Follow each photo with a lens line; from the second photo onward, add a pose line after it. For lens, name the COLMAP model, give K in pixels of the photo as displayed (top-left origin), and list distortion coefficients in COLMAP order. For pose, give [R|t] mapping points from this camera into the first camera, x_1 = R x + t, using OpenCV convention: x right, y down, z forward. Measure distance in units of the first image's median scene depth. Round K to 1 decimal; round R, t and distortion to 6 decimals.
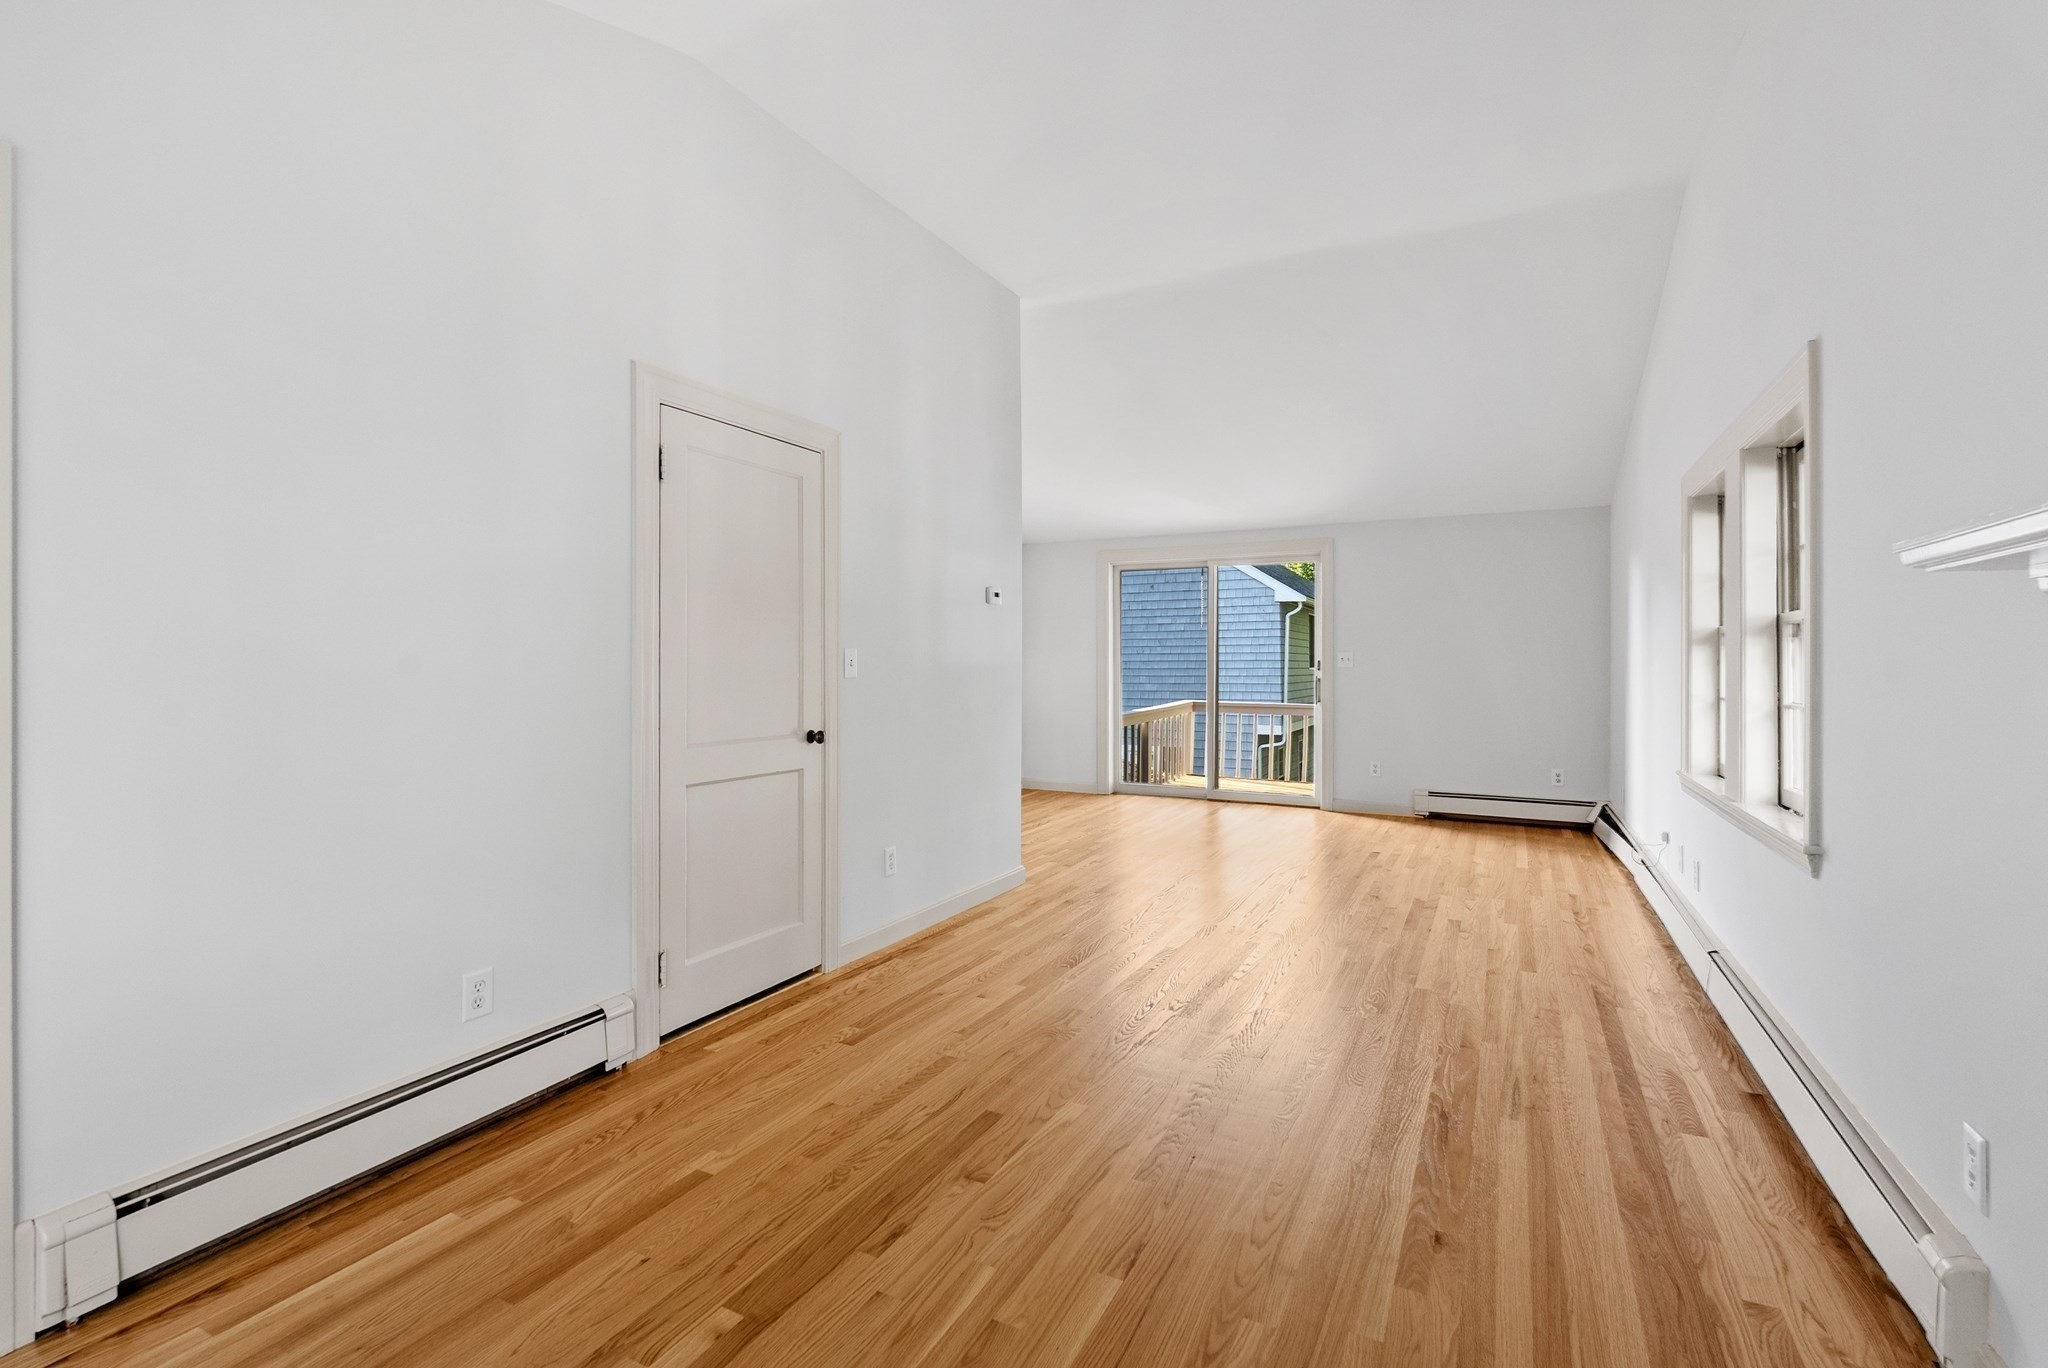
lens RADIAL K [[914.8, 0, 1029.7], [0, 914.8, 675.0], [0, 0, 1]] dist [0.002935, -0.000235]
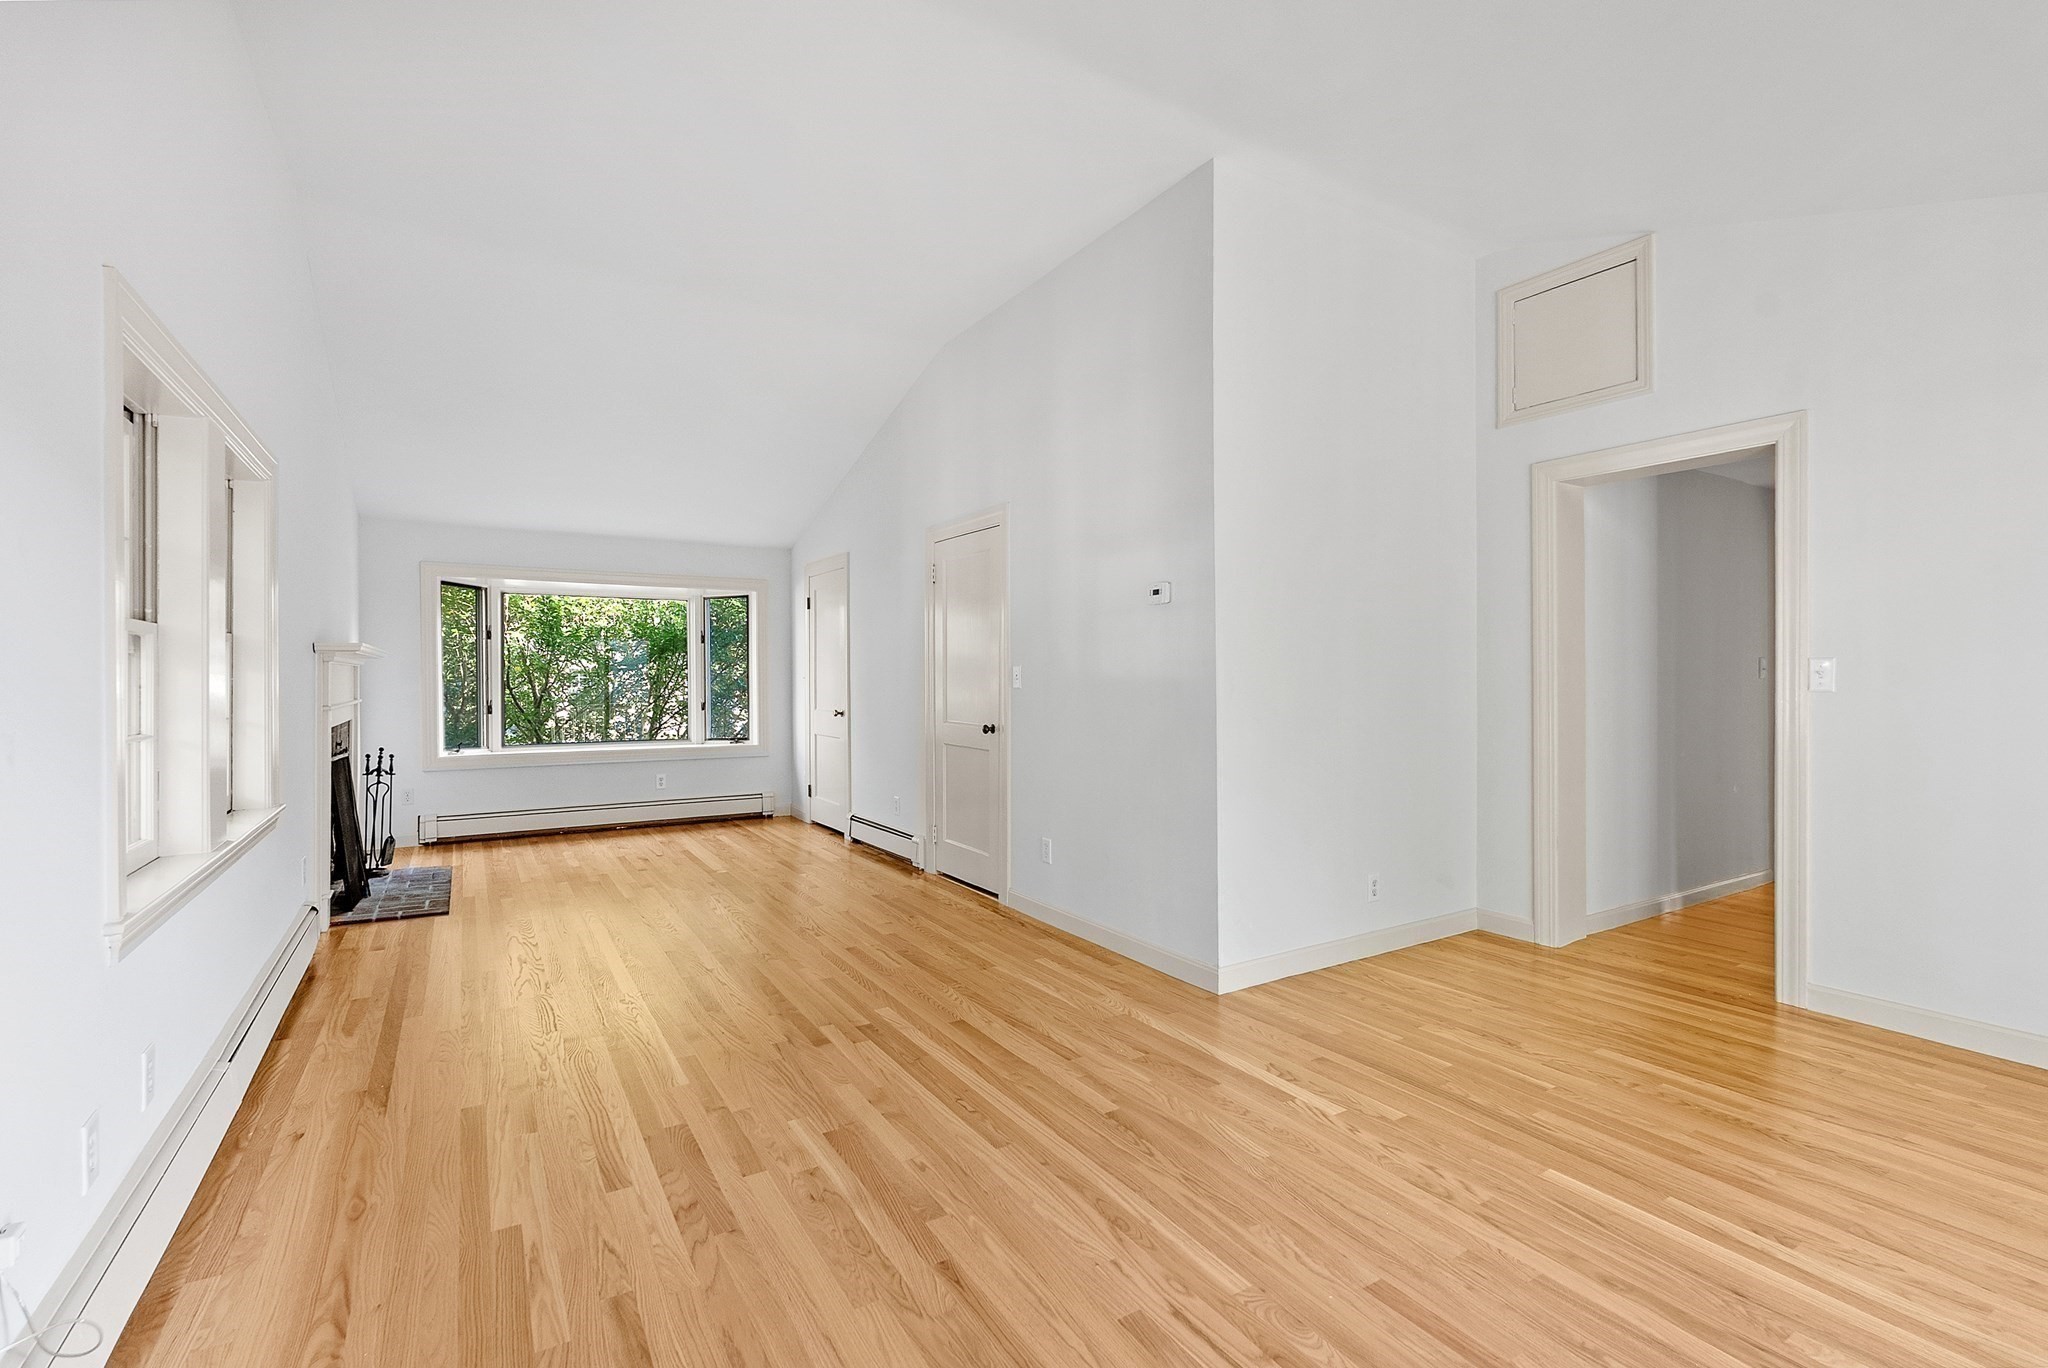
lens RADIAL K [[914.8, 0, 1030.1], [0, 914.8, 677.1], [0, 0, 1]] dist [0.002935, -0.000235]
pose [[-0.509072, 0.000113, -0.860724, 0.957071], [-0.010927, 0.999919, 0.006594, -0.023948], [0.860654, 0.012762, -0.509030, 1.767671]]
